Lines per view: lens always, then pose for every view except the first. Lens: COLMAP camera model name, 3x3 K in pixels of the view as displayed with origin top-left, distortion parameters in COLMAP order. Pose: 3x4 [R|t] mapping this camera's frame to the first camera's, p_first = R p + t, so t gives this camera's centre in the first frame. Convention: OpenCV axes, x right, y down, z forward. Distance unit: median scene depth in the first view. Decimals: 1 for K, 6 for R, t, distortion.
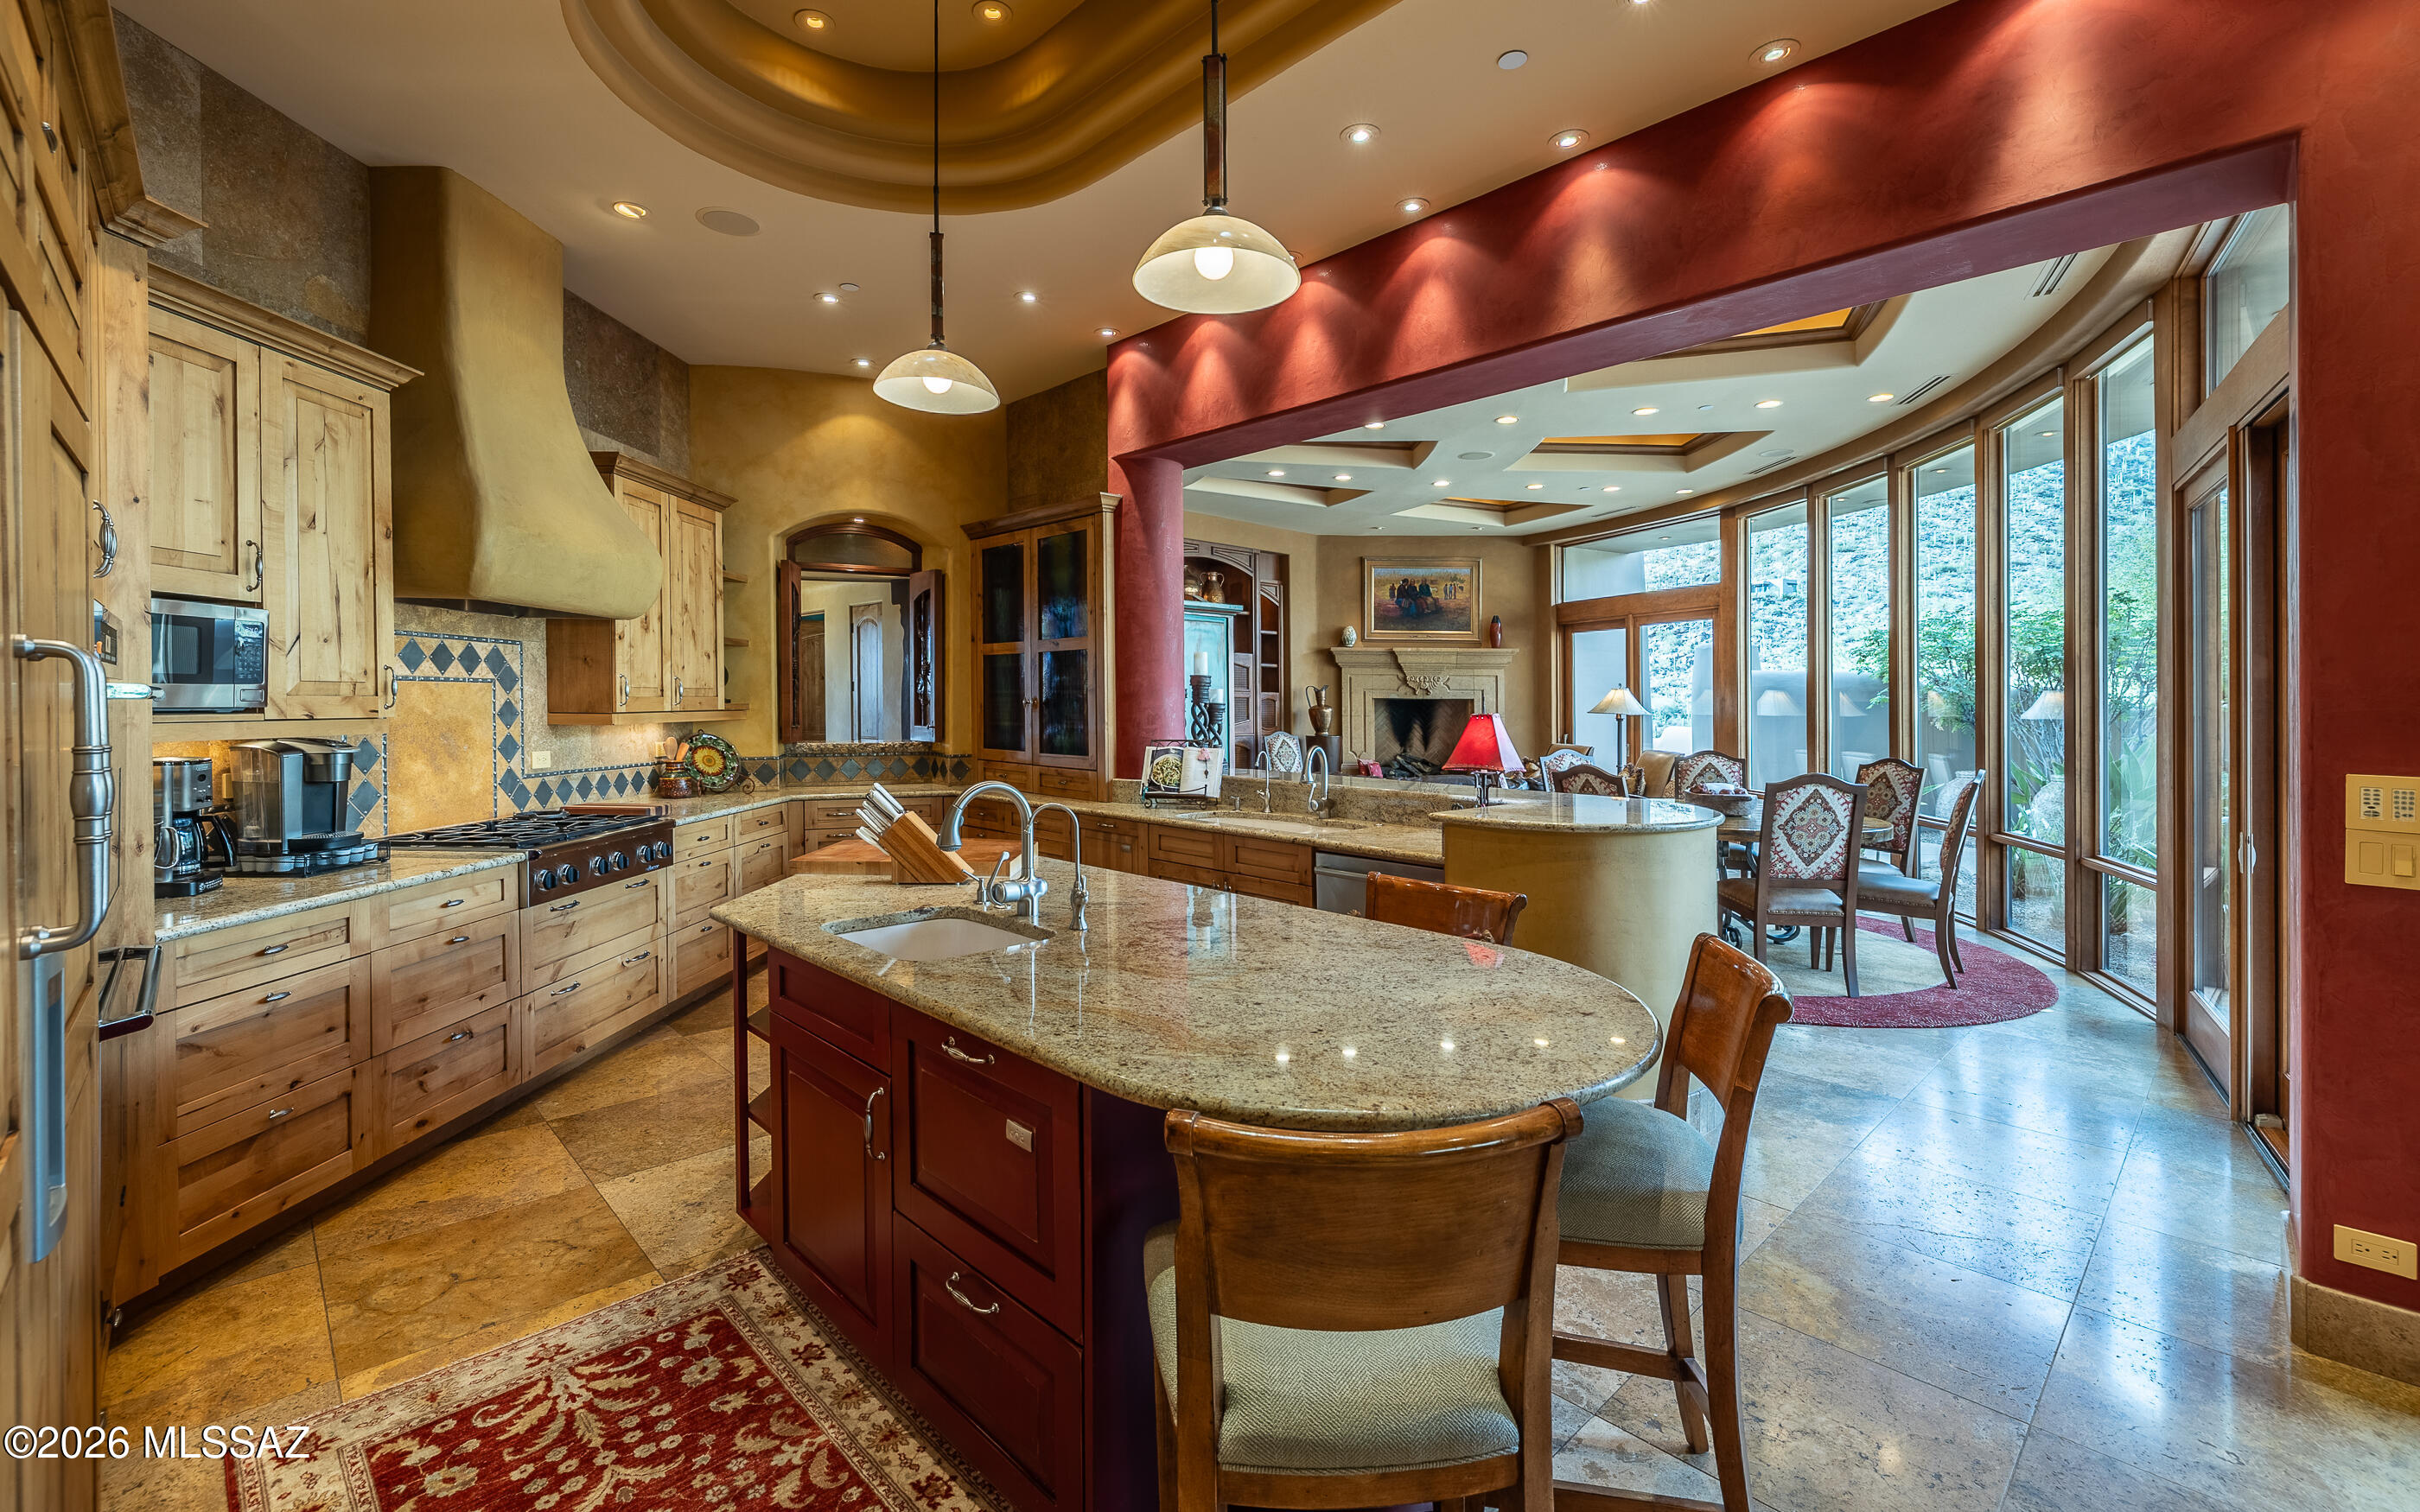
lens RADIAL K [[1034.4, 0, 1203.5], [0, 1034.4, 713.9], [0, 0, 1]] dist [-0.004587, -0.000042]
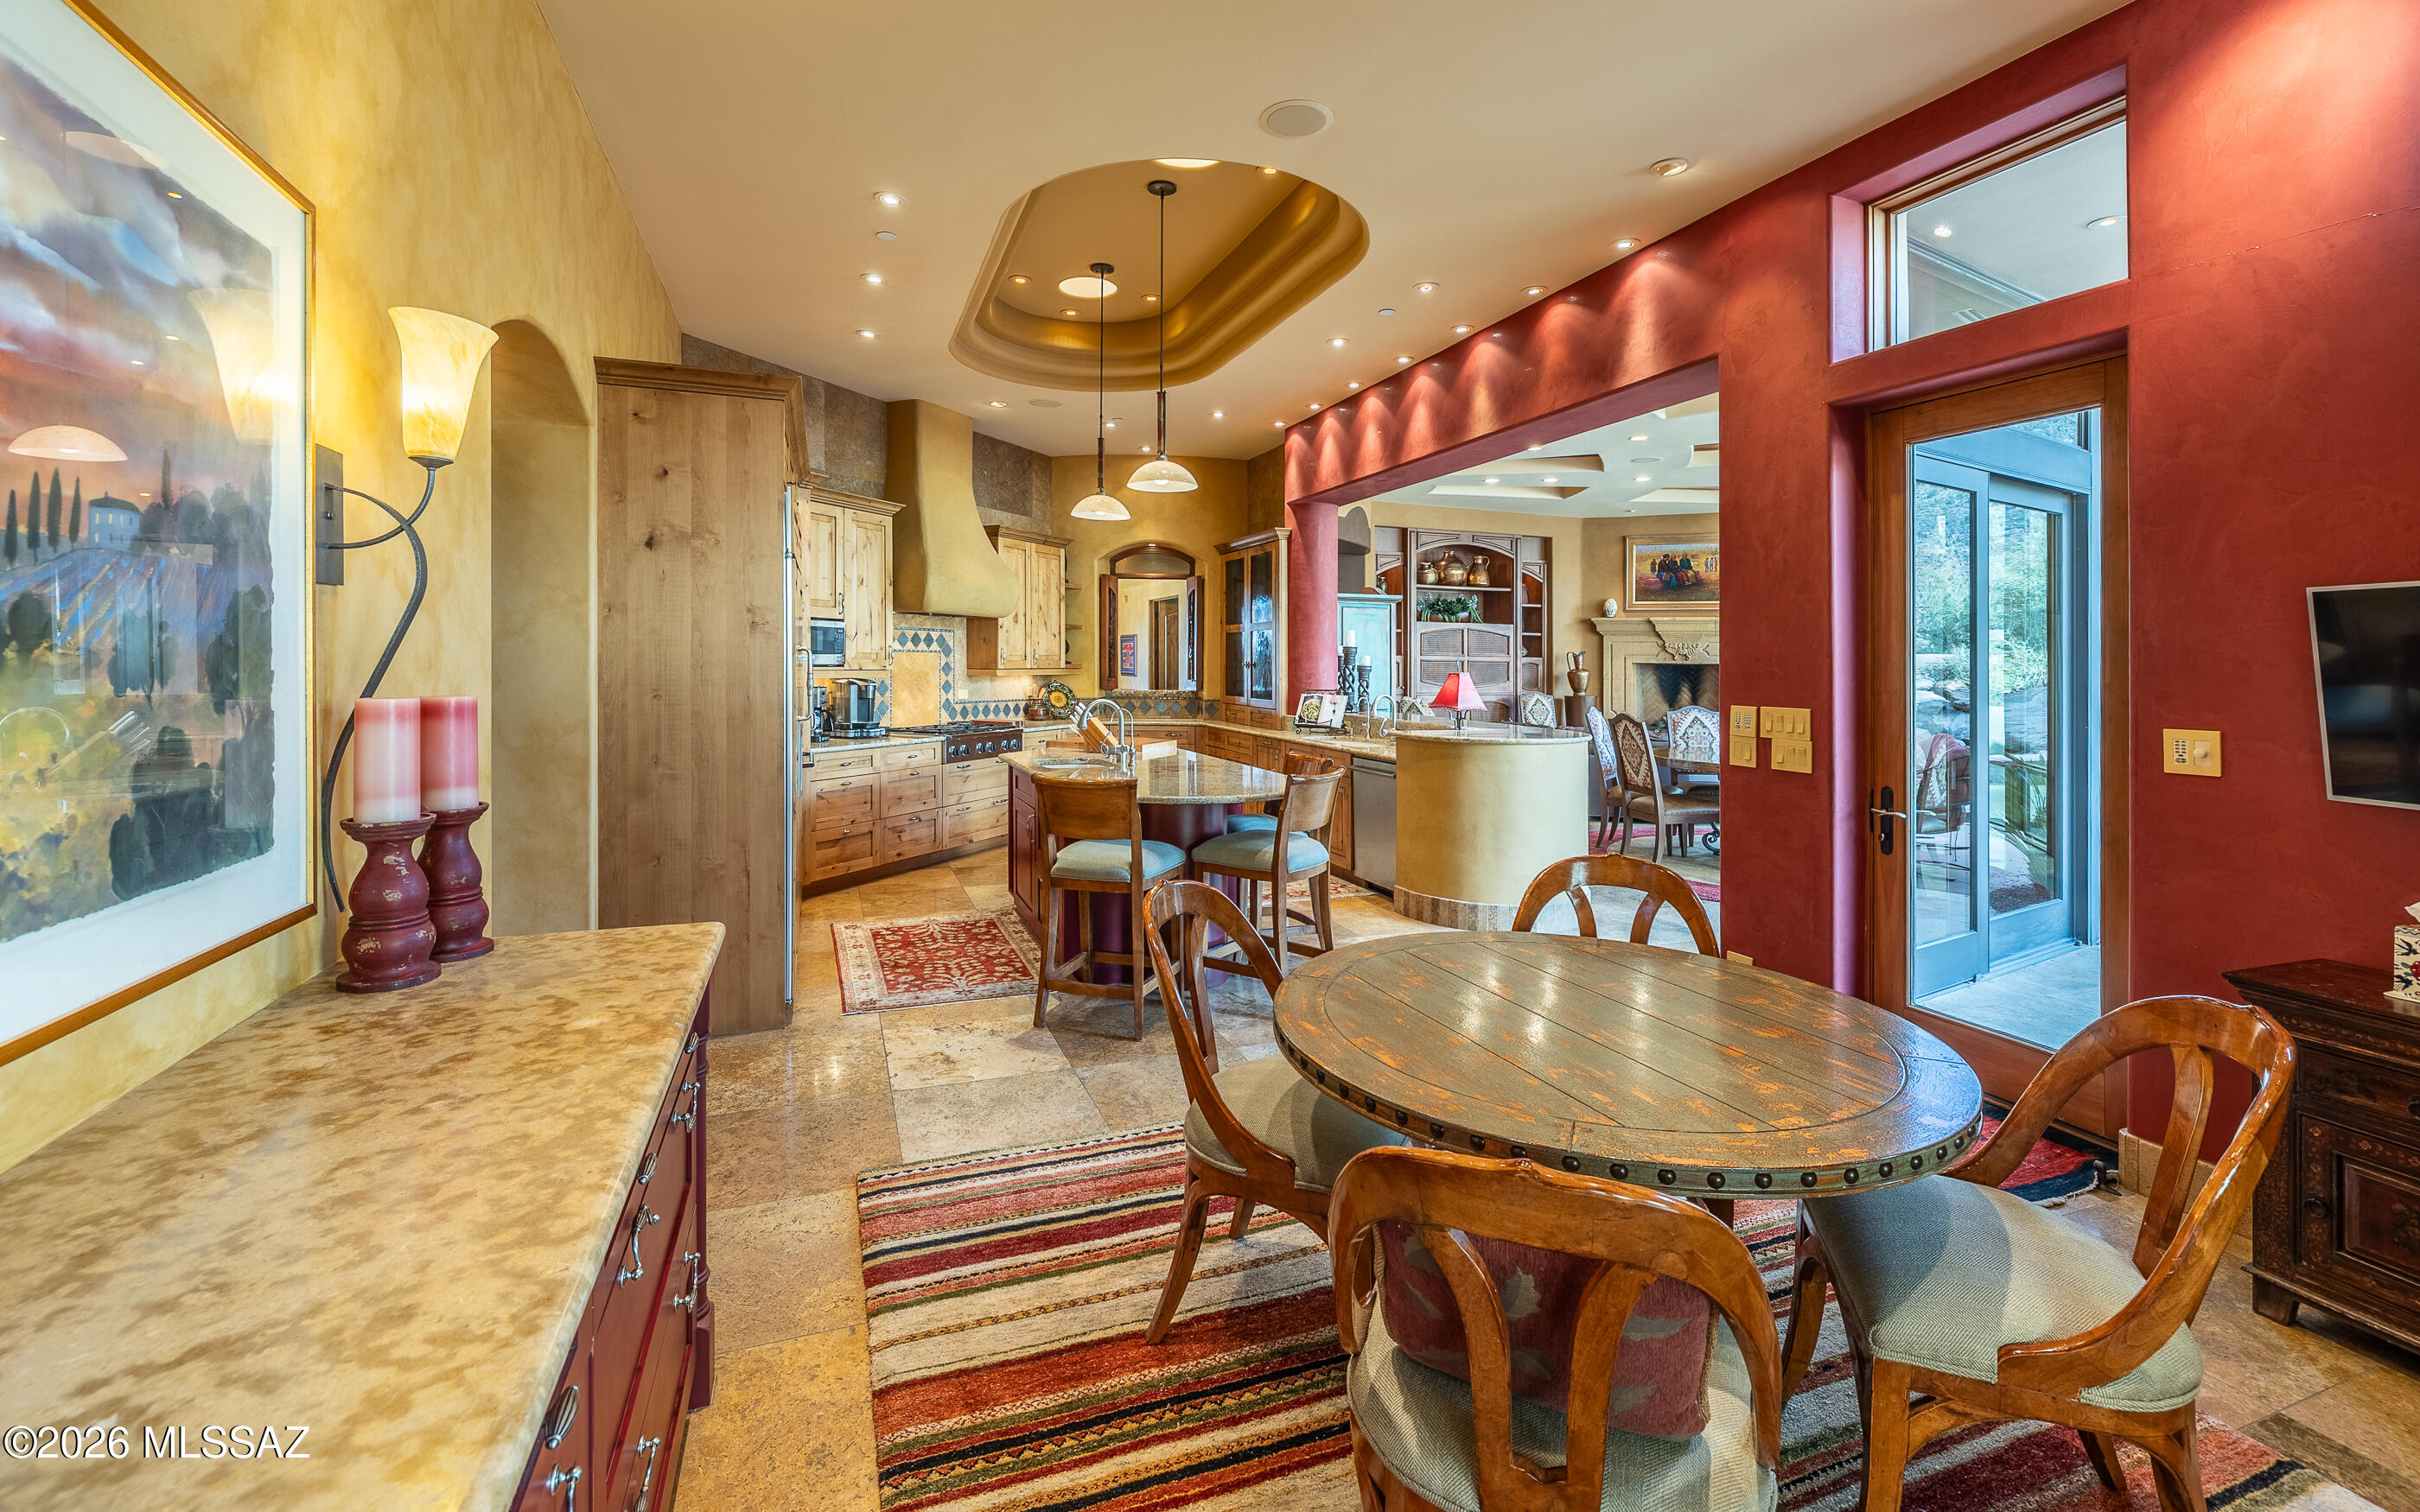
lens RADIAL K [[1021.0, 0, 1214.8], [0, 1021.0, 677.3], [0, 0, 1]] dist [-0.016969, -0.000041]
pose [[0.924617, 0.009816, -0.380772, 0.442290], [-0.009756, 0.999950, 0.002089, 0.005864], [0.380774, 0.001783, 0.924667, -0.484478]]
